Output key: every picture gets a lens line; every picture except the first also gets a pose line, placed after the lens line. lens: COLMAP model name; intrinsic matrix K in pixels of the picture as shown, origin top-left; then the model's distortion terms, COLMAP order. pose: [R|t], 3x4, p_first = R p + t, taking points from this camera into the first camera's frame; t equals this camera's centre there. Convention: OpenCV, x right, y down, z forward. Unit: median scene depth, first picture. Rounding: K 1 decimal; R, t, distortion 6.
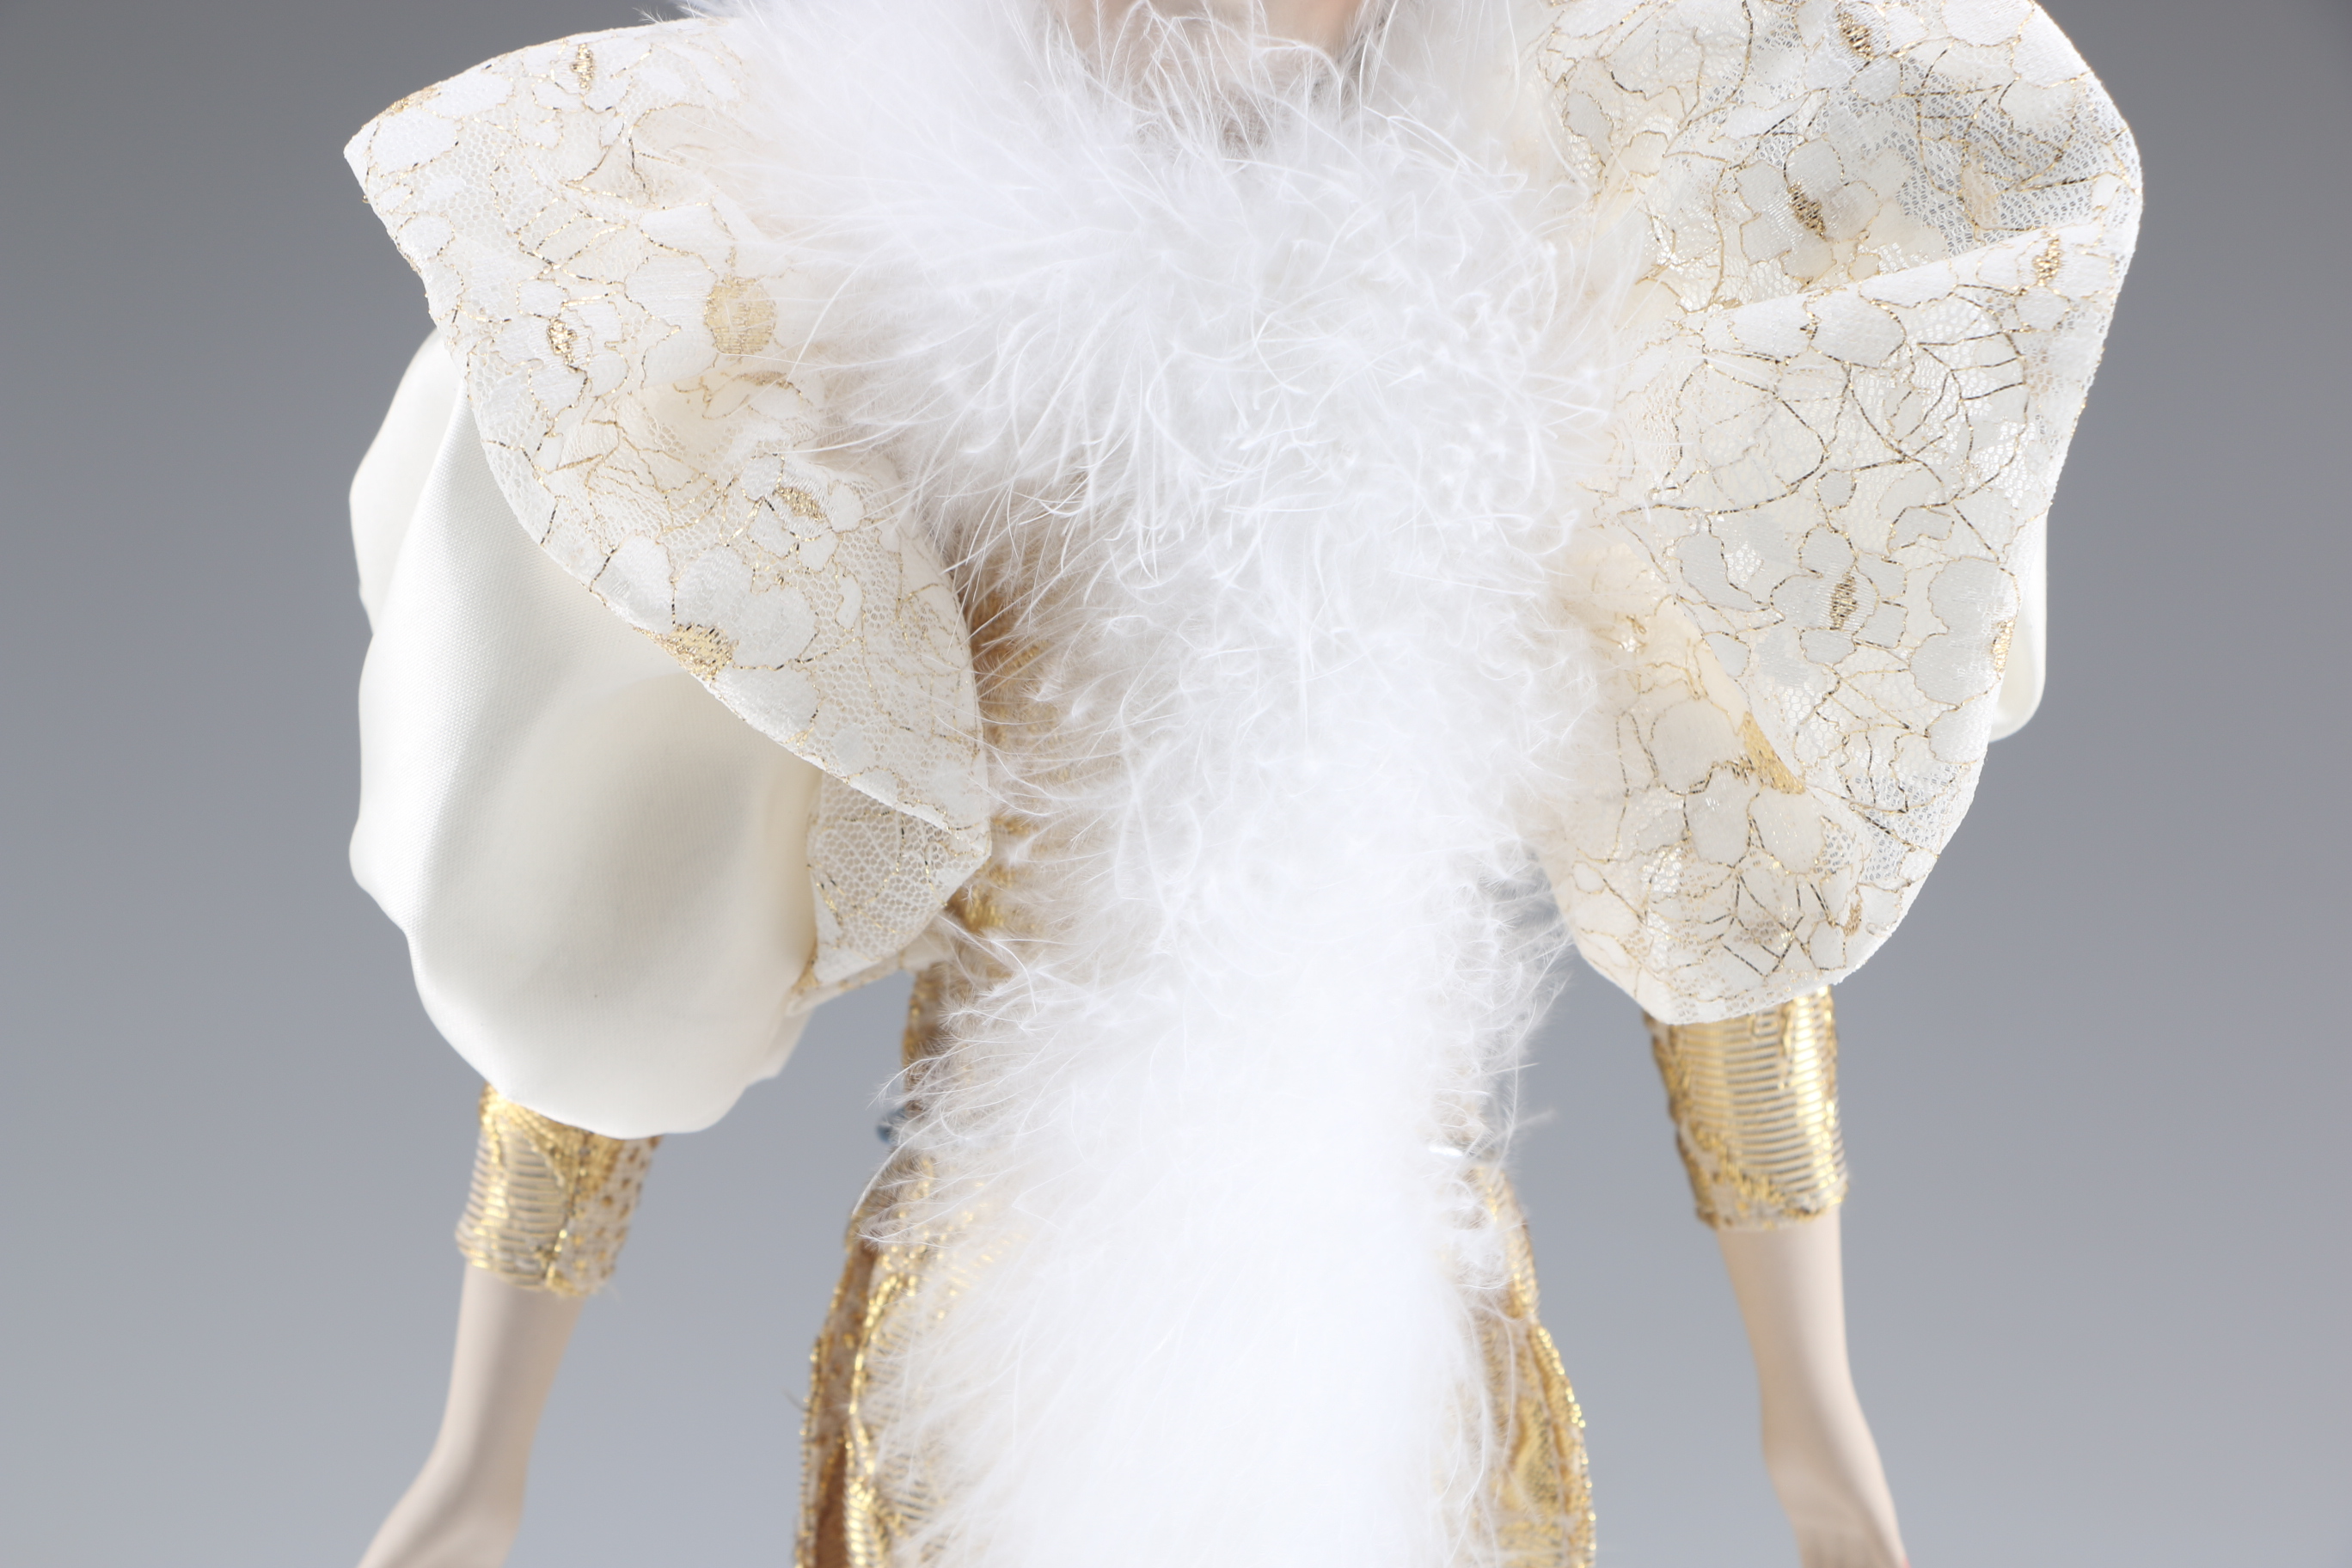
lens RADIAL K [[5443.8, 0, 1167.0], [0, 5443.8, 699.9], [0, 0, 1]] dist [0.139663, 0.303900]
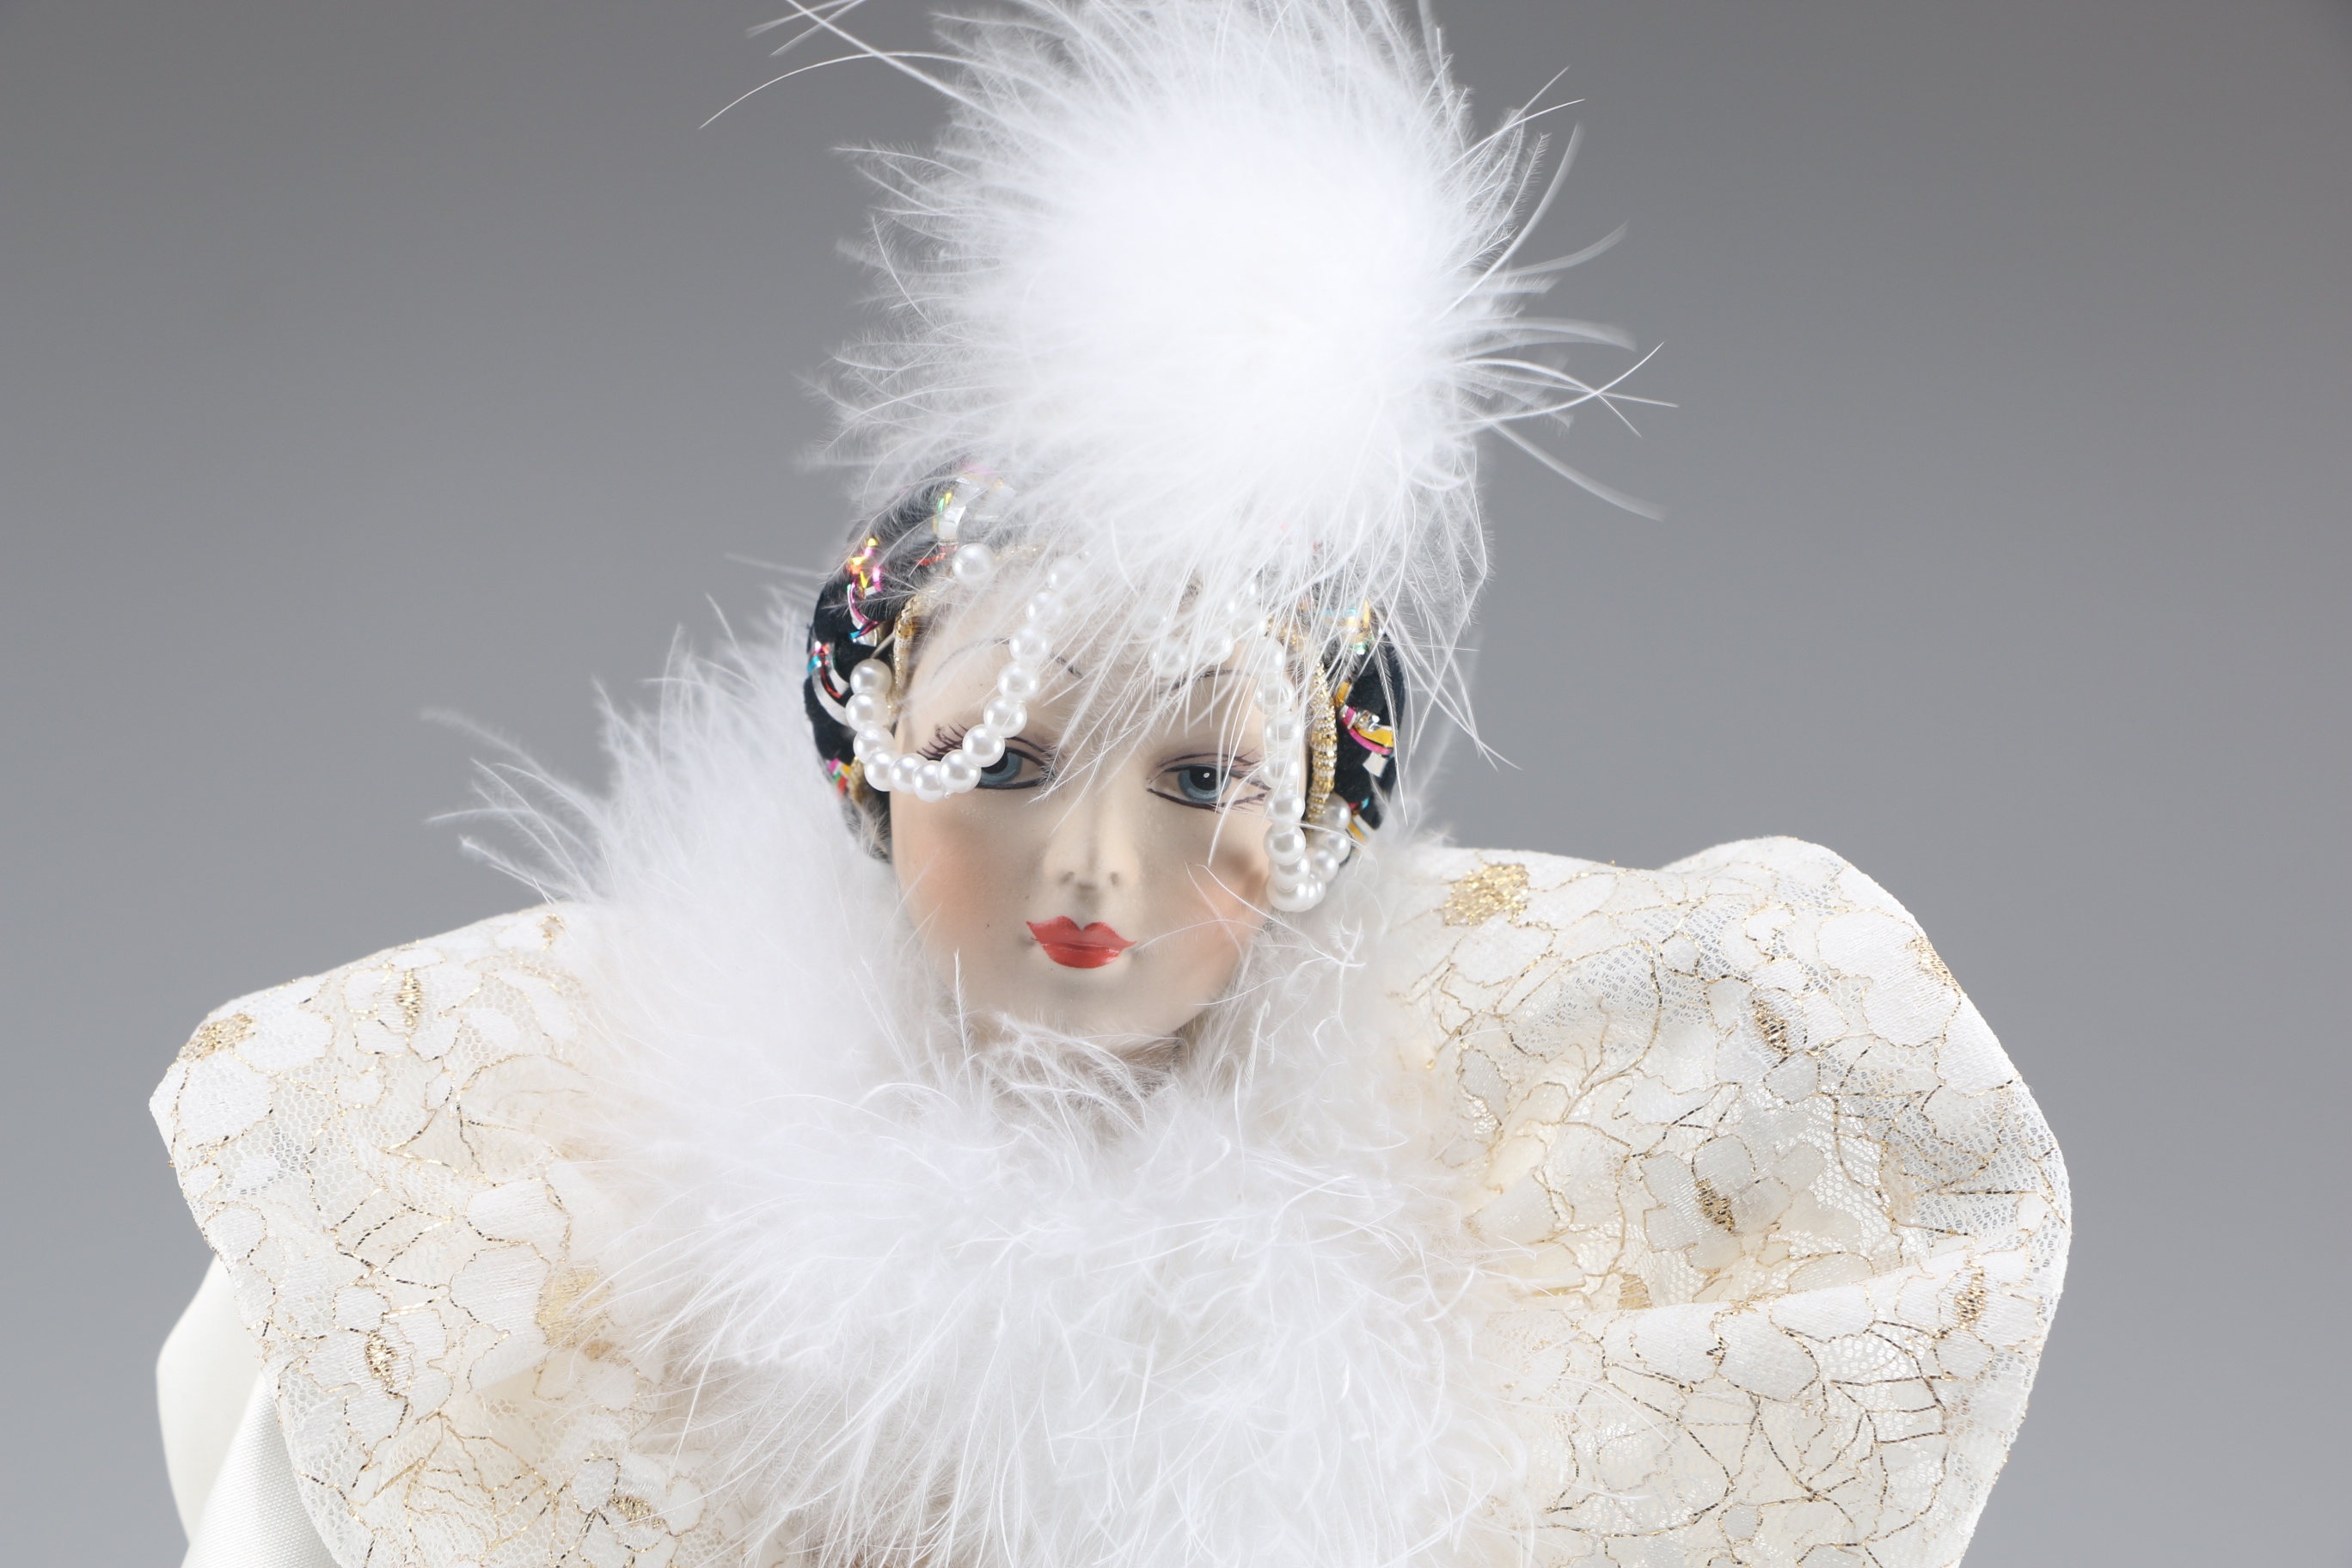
lens RADIAL K [[5443.8, 0, 1167.0], [0, 5443.8, 699.9], [0, 0, 1]] dist [0.139663, 0.303900]
pose [[0.999491, 0.014611, 0.028369, -0.004738], [-0.016923, 0.996401, 0.083057, -0.240569], [-0.027054, -0.083494, 0.996141, 0.071263]]
